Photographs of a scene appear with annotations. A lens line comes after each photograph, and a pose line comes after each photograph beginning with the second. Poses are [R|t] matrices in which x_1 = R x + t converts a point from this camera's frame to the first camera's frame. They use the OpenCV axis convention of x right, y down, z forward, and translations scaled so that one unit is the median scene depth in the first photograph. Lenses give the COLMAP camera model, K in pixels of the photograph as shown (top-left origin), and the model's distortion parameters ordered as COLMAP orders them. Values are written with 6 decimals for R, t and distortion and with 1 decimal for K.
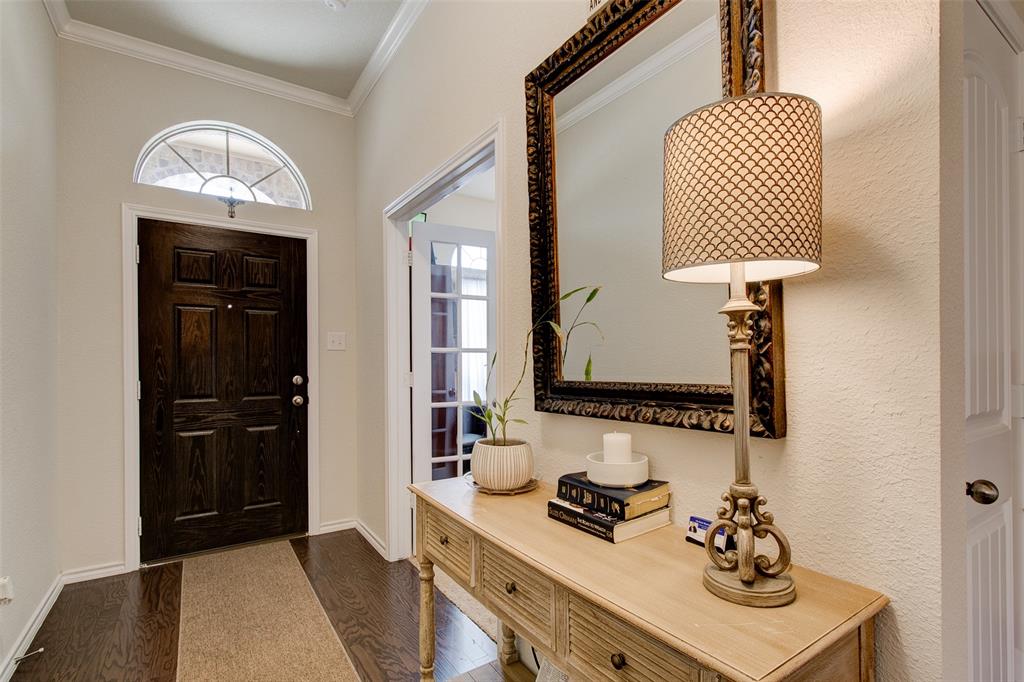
lens RADIAL K [[485.9, 0, 525.4], [0, 485.9, 359.8], [0, 0, 1]] dist [0.001664, 0.000129]
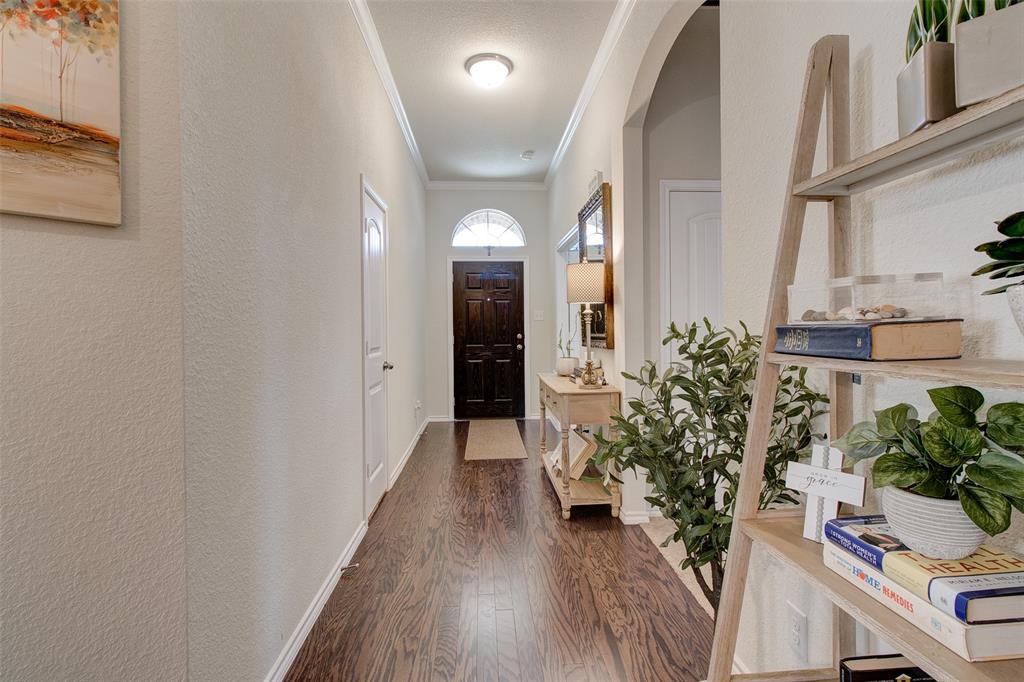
lens RADIAL K [[485.9, 0, 515.0], [0, 485.9, 334.0], [0, 0, 1]] dist [0.001664, 0.000129]
pose [[0.858652, 0.007697, -0.512501, 0.530956], [0.001495, 0.999845, 0.017521, -0.001062], [0.512557, -0.015811, 0.858508, -0.692600]]
